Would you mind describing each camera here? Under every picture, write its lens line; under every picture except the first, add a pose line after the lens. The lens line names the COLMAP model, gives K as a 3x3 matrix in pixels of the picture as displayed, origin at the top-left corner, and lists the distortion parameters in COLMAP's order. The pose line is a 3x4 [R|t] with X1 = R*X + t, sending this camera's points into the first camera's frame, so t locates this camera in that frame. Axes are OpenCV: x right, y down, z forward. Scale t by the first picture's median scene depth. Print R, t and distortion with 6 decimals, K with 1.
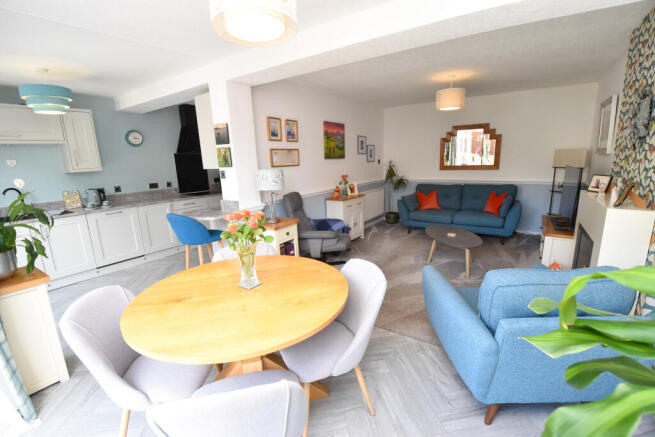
lens RADIAL K [[291.0, 0, 327.2], [0, 291.0, 218.8], [0, 0, 1]] dist [-0.018692, -0.001550]
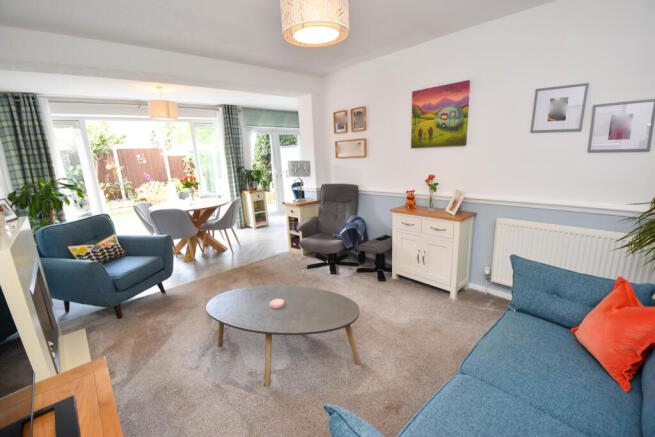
lens RADIAL K [[291.0, 0, 327.2], [0, 291.0, 219.8], [0, 0, 1]] dist [-0.018692, -0.001550]
pose [[-0.244529, 0.259086, -0.934388, 0.711672], [-0.141264, 0.943842, 0.298676, -0.218905], [0.959297, 0.205030, -0.194197, 0.959670]]
